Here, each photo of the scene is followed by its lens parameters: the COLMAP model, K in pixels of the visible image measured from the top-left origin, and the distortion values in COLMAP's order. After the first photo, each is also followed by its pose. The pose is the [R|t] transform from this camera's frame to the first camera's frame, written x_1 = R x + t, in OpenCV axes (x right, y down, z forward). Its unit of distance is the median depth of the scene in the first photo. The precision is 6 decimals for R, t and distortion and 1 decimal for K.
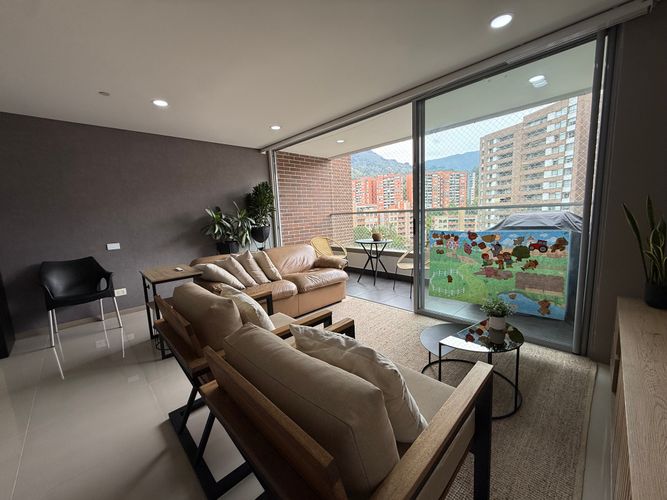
lens RADIAL K [[264.8, 0, 331.3], [0, 264.8, 248.7], [0, 0, 1]] dist [-0.002916, 0.001270]
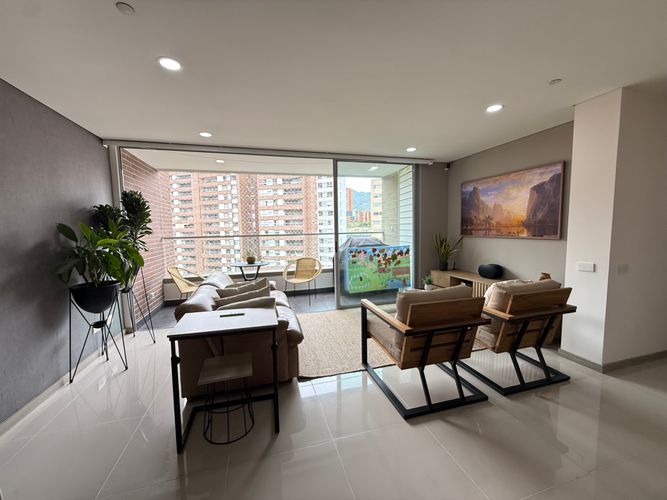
lens RADIAL K [[264.8, 0, 331.2], [0, 264.8, 247.8], [0, 0, 1]] dist [-0.002916, 0.001270]
pose [[0.474669, -0.029857, 0.879658, -0.768090], [0.115097, 0.992948, -0.028405, -0.033195], [-0.872606, 0.114729, 0.474758, 0.297723]]
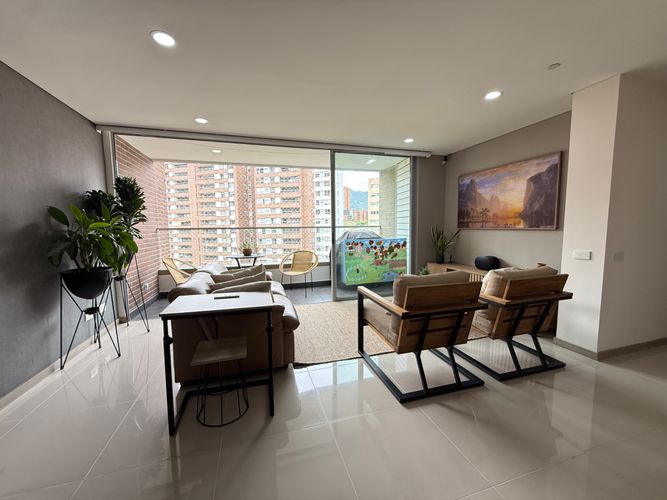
lens RADIAL K [[264.8, 0, 331.3], [0, 264.8, 247.4], [0, 0, 1]] dist [-0.002916, 0.001270]
pose [[0.465324, -0.029803, 0.884639, -0.763085], [0.108896, 0.993768, -0.023800, -0.002369], [-0.878416, 0.107409, 0.465670, 0.302852]]
